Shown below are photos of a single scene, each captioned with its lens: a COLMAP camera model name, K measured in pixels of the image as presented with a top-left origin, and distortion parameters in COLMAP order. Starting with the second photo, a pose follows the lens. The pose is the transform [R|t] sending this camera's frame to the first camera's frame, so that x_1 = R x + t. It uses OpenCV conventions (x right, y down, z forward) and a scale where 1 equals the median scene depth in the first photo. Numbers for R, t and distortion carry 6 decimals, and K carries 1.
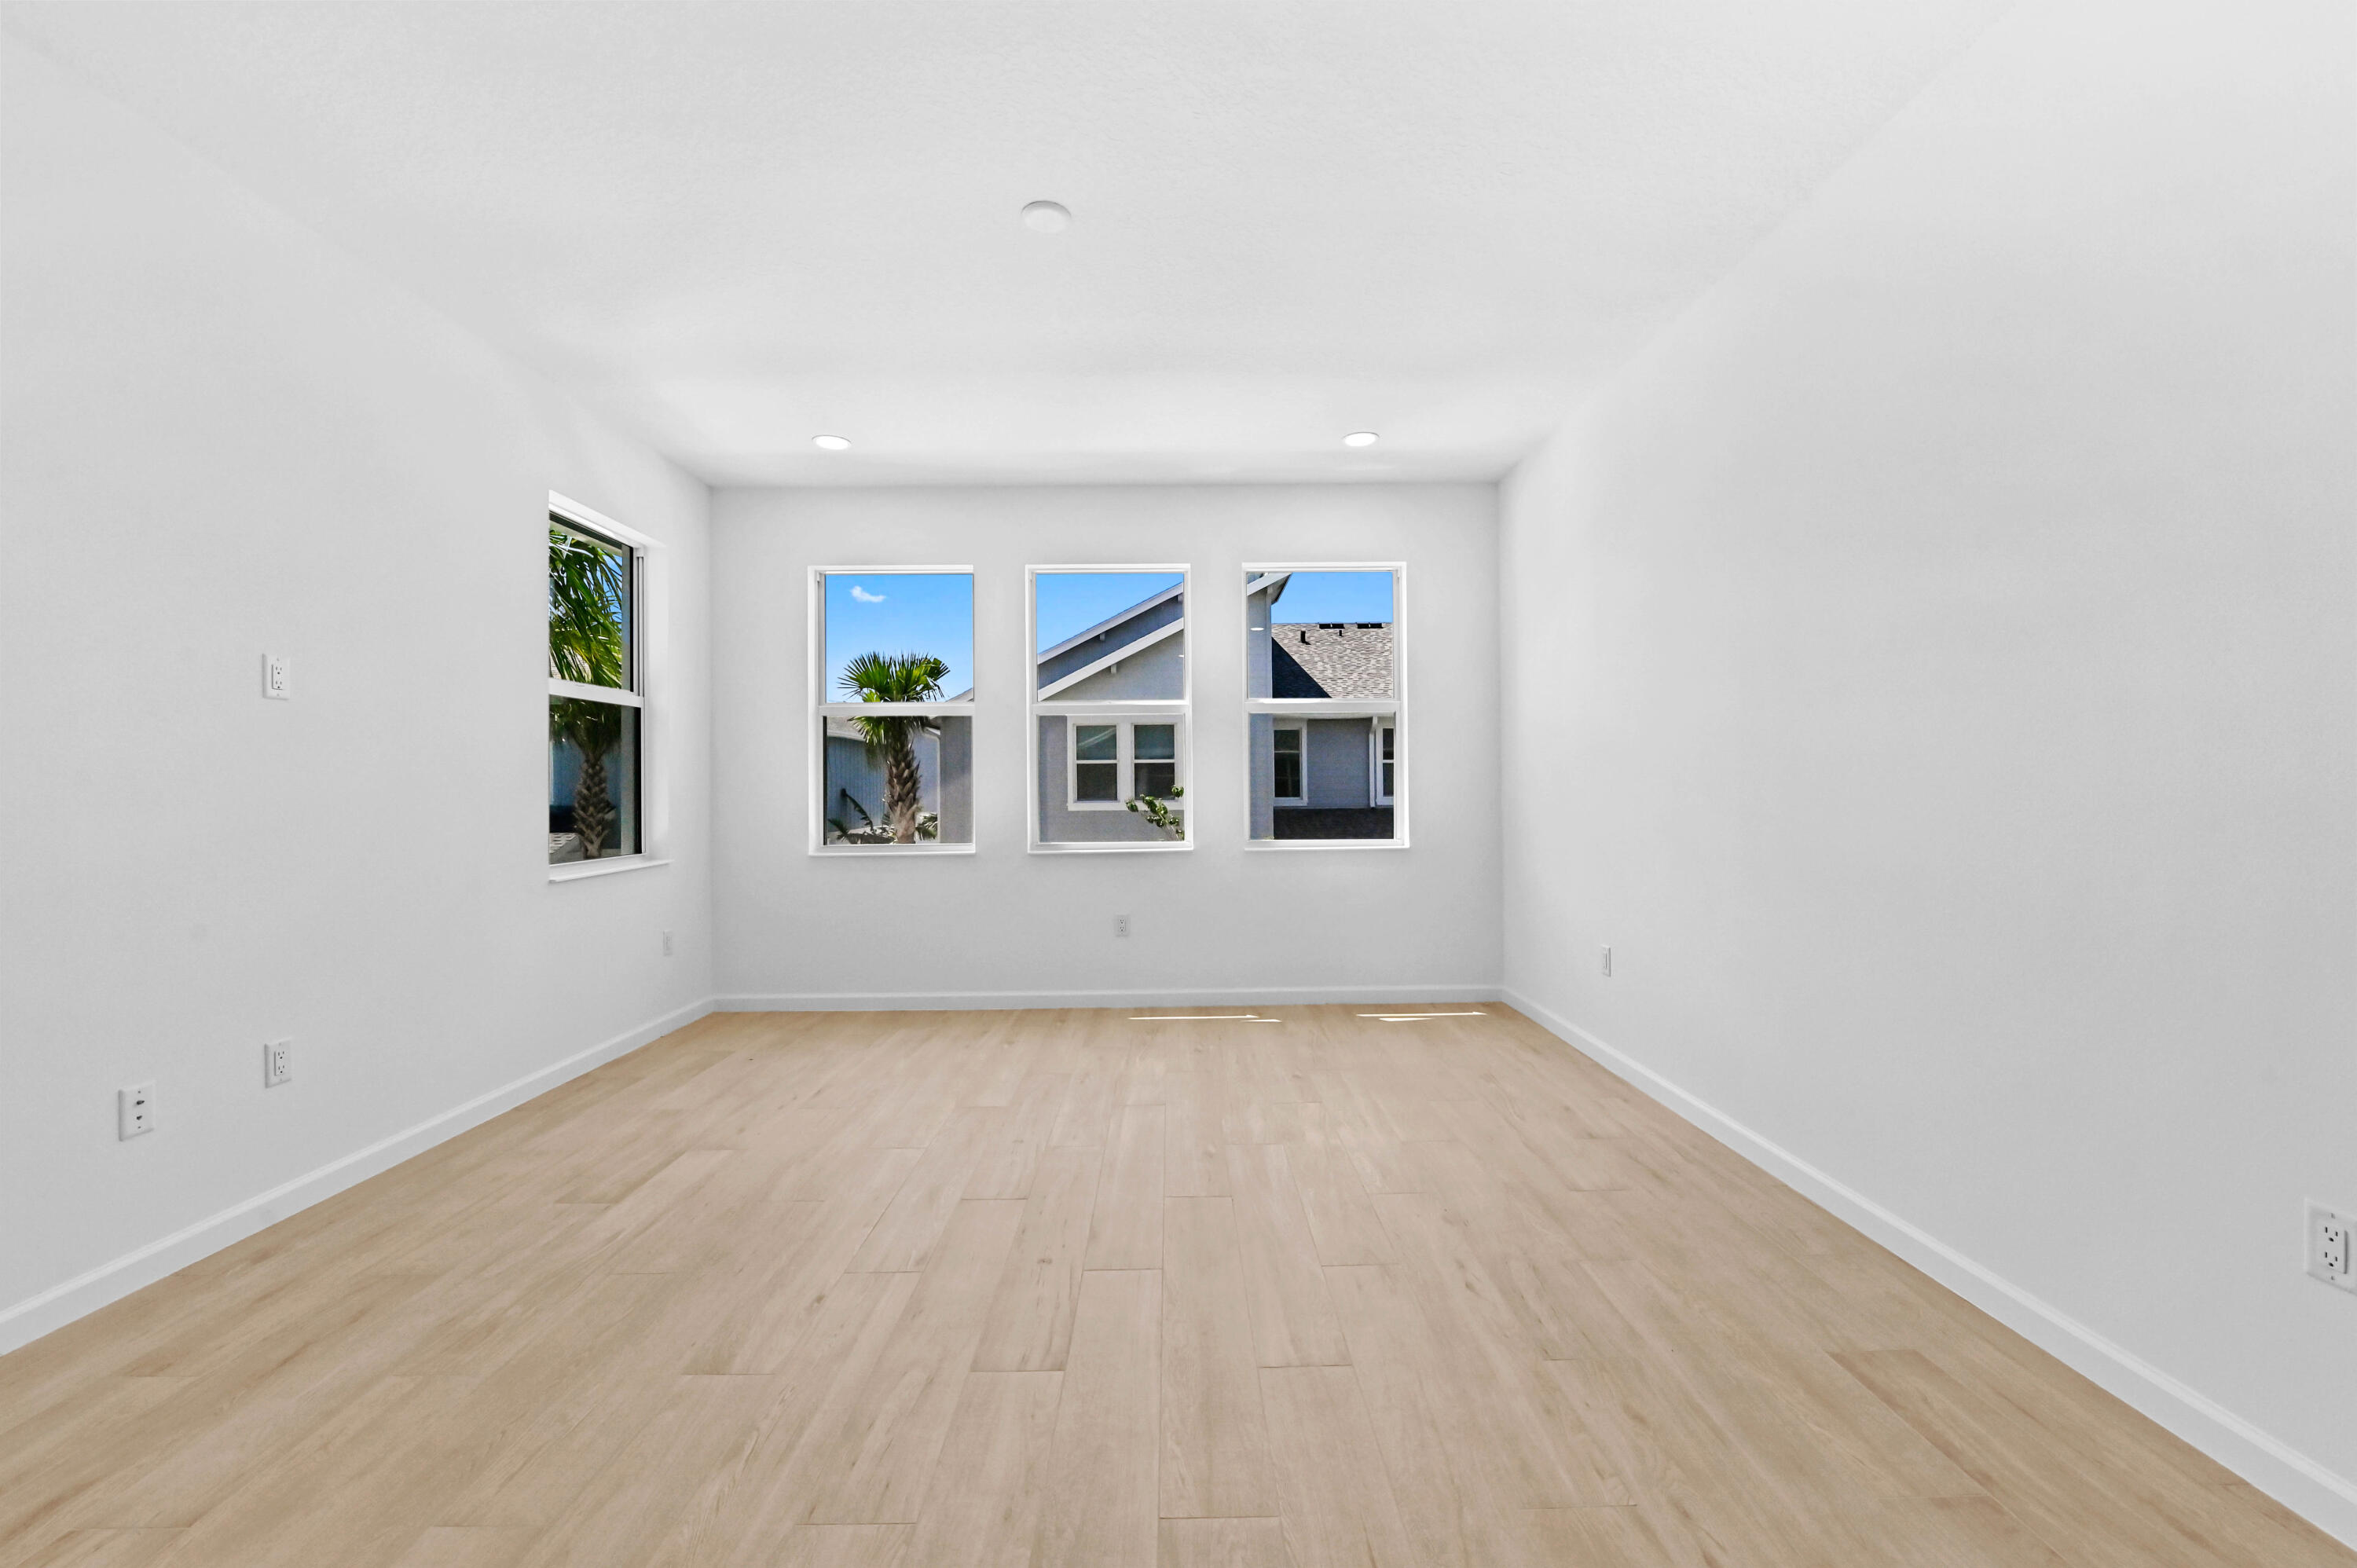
lens RADIAL K [[943.1, 0, 1176.9], [0, 943.1, 757.6], [0, 0, 1]] dist [-0.004031, -0.000203]
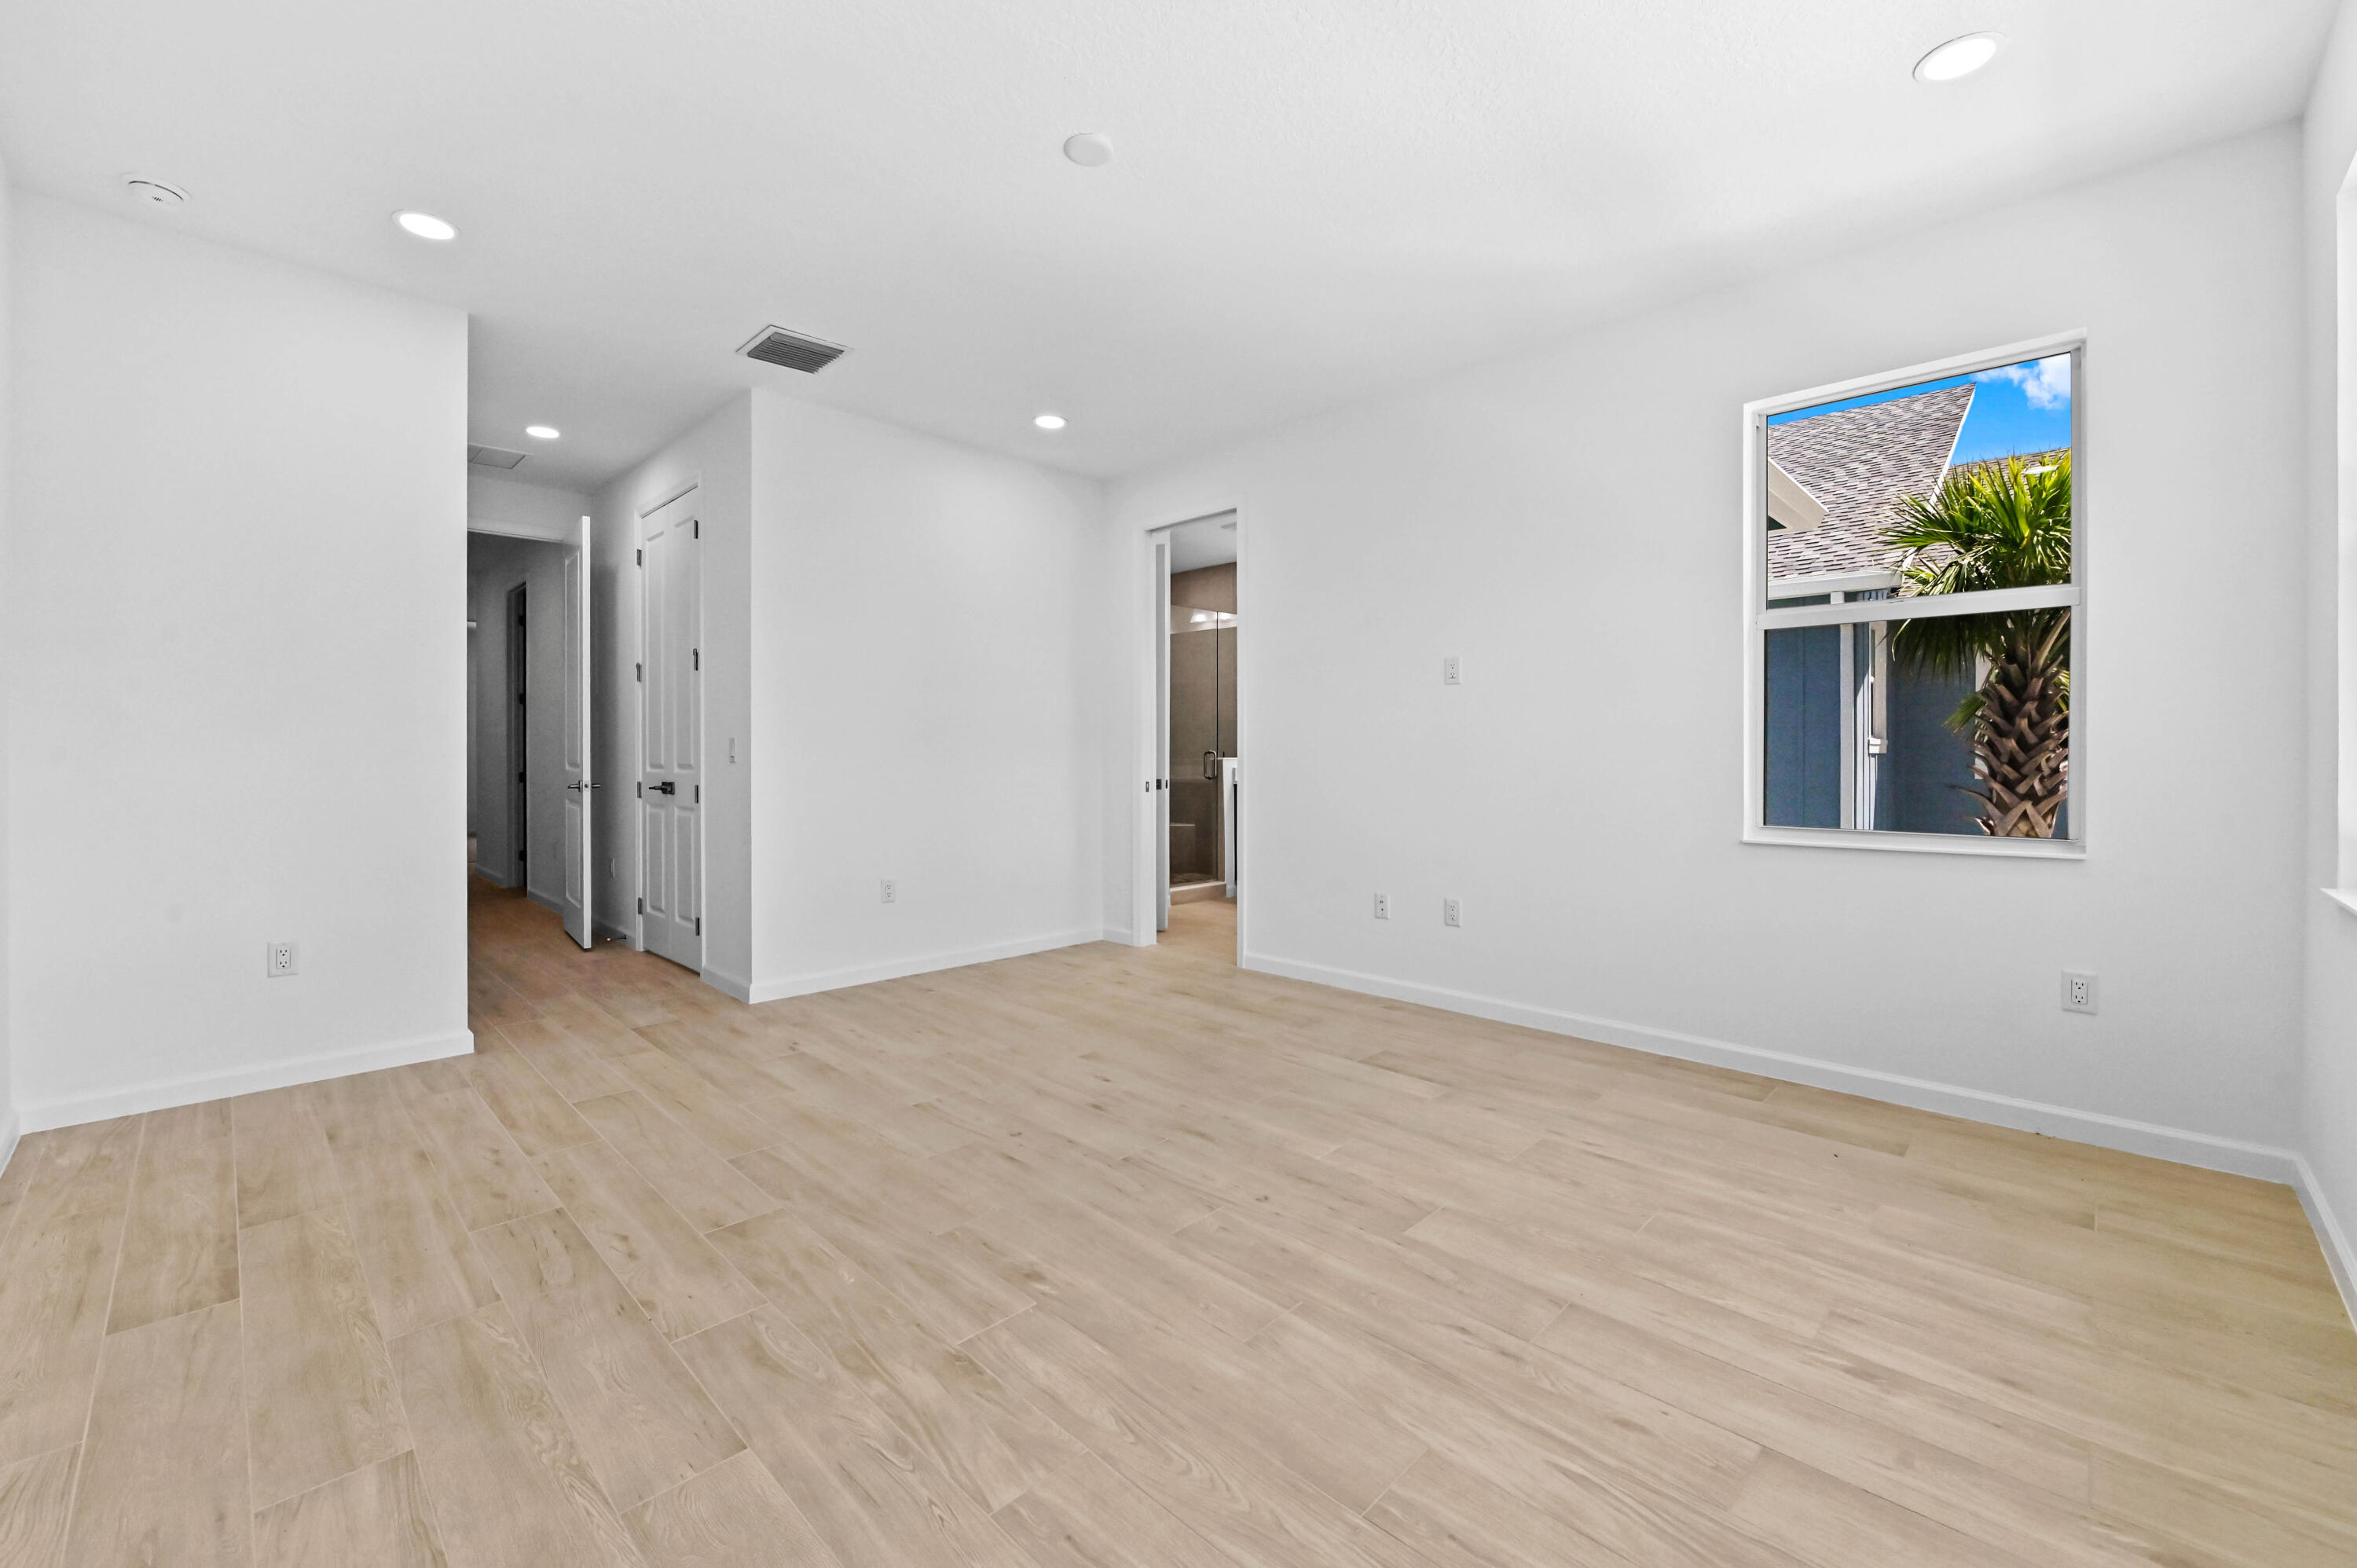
lens RADIAL K [[943.1, 0, 1176.9], [0, 943.1, 757.6], [0, 0, 1]] dist [-0.004031, -0.000203]
pose [[-0.703540, 0.013450, -0.710529, 0.520961], [0.029153, 0.999526, -0.009945, 0.066032], [0.710058, -0.027710, -0.703598, 1.851442]]
